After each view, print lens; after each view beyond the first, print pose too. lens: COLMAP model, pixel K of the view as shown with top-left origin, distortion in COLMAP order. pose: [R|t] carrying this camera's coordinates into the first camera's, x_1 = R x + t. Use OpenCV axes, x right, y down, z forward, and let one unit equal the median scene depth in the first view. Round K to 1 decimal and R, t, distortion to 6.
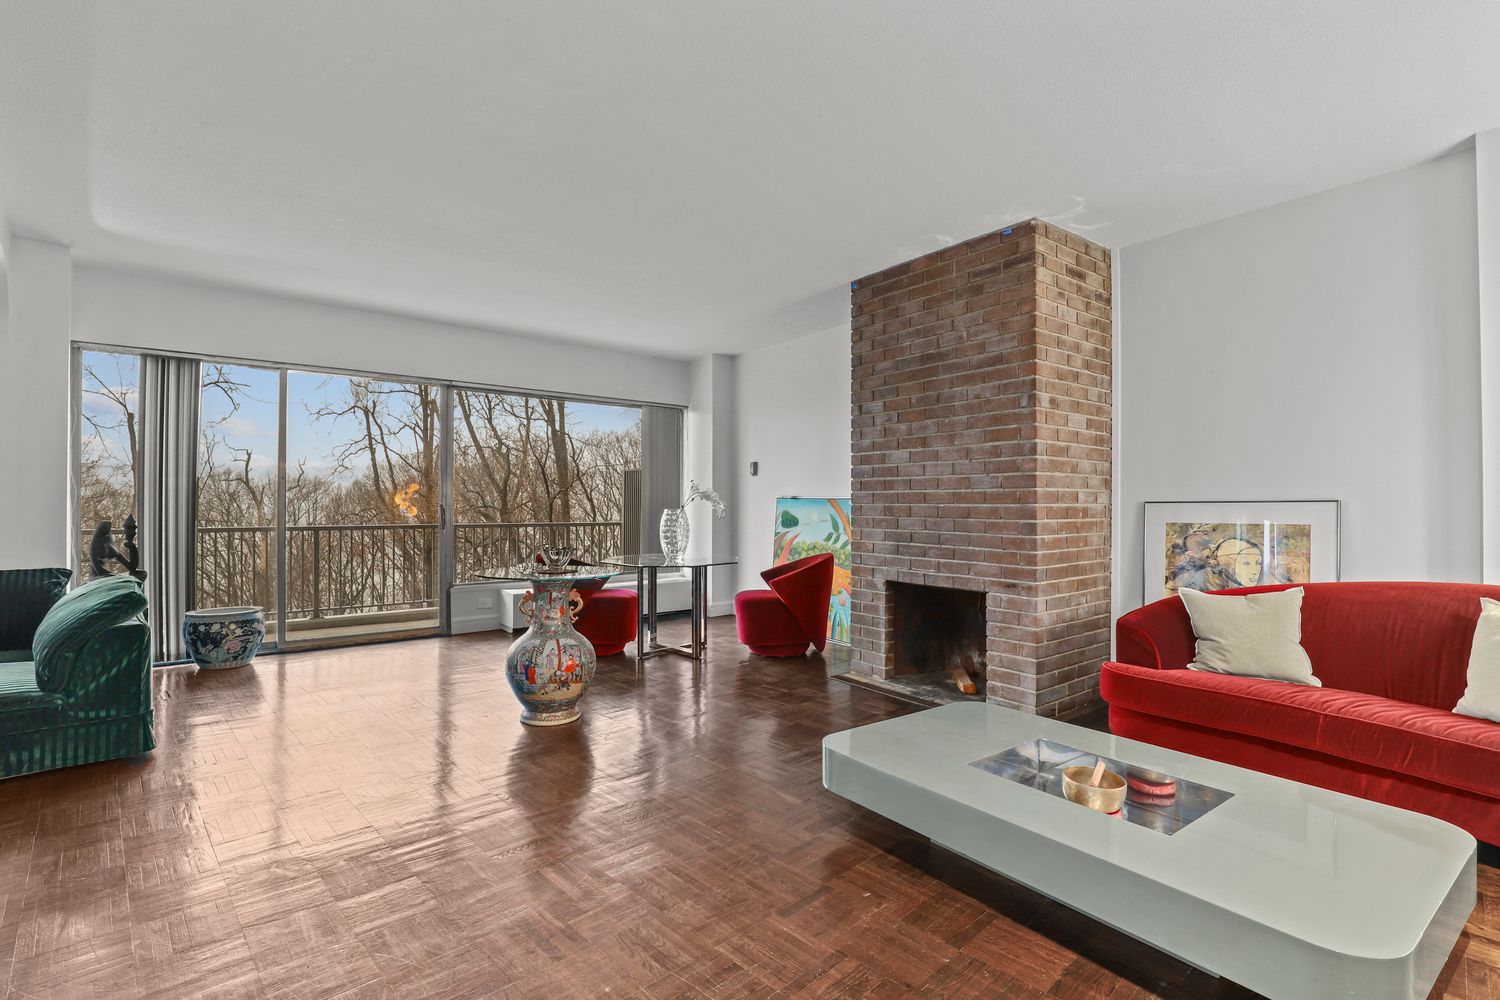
lens RADIAL K [[707.1, 0, 746.2], [0, 707.1, 501.7], [0, 0, 1]] dist [-0.036560, 0.007678]
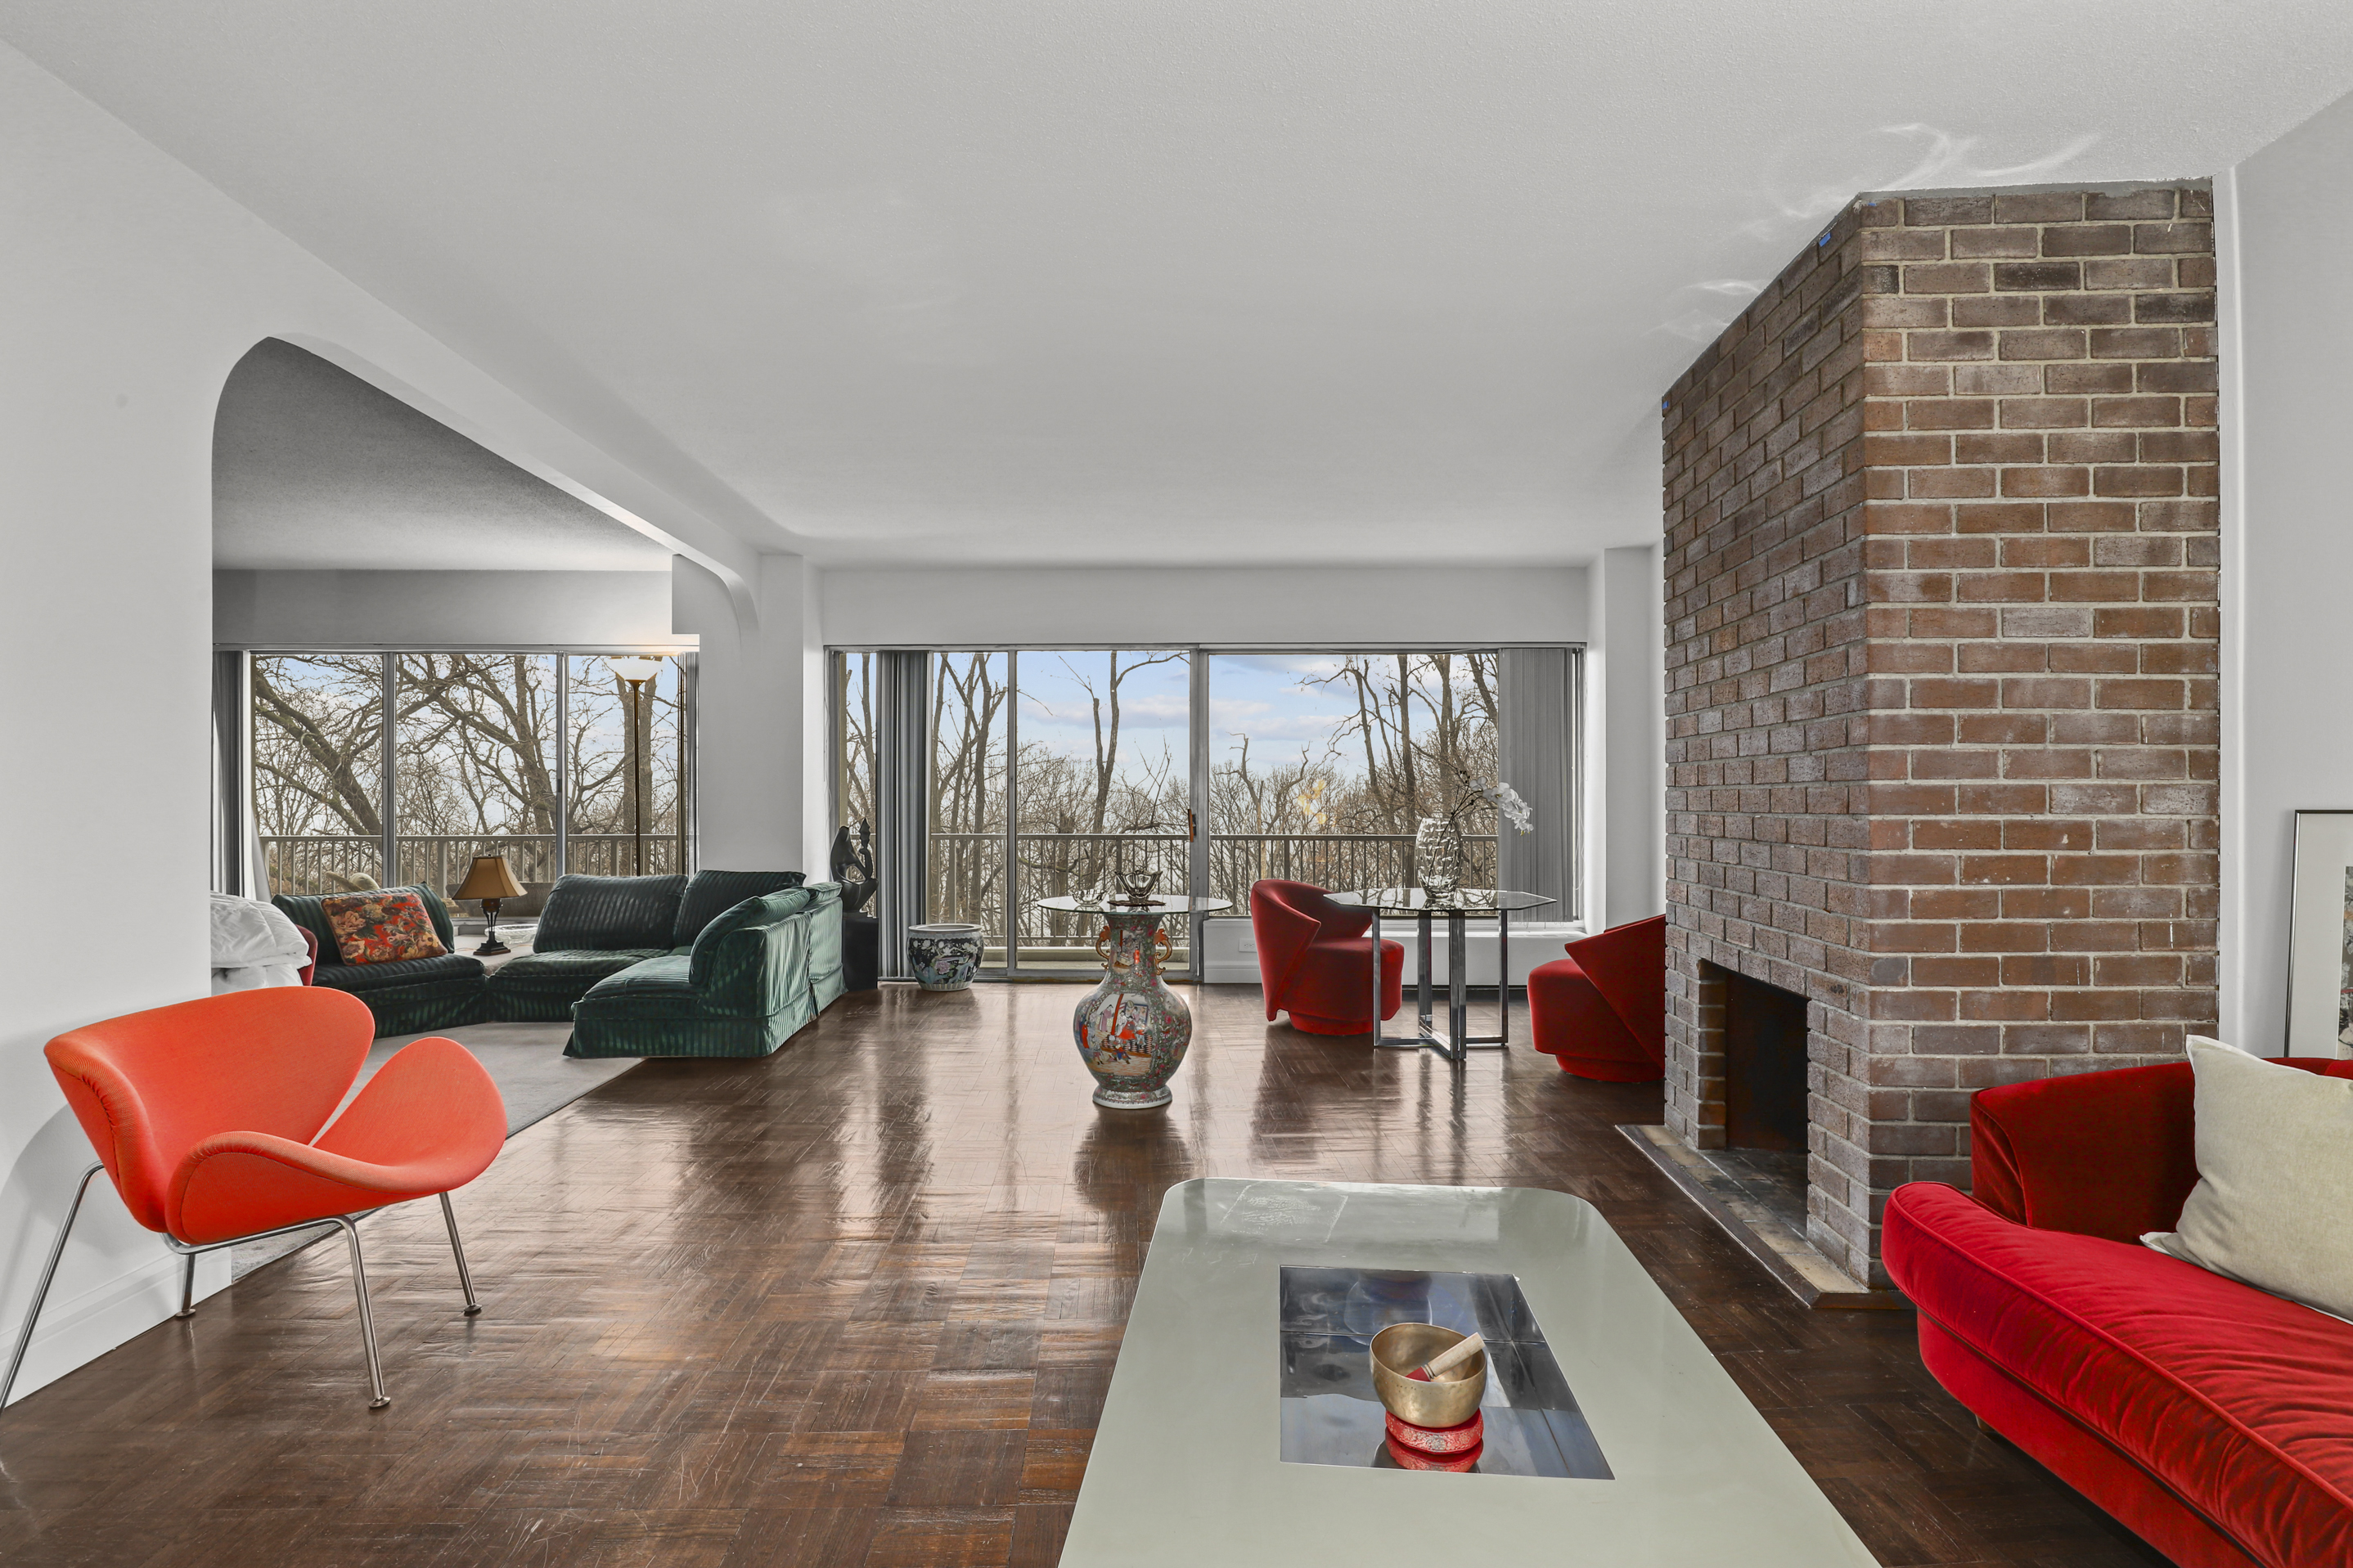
lens RADIAL K [[1101.5, 0, 1160.1], [0, 1101.5, 794.3], [0, 0, 1]] dist [-0.037485, 0.008942]
pose [[0.743754, -0.006849, -0.668419, 0.491359], [0.004268, 0.999976, -0.005498, -0.007794], [0.668440, 0.001236, 0.743765, 0.147943]]
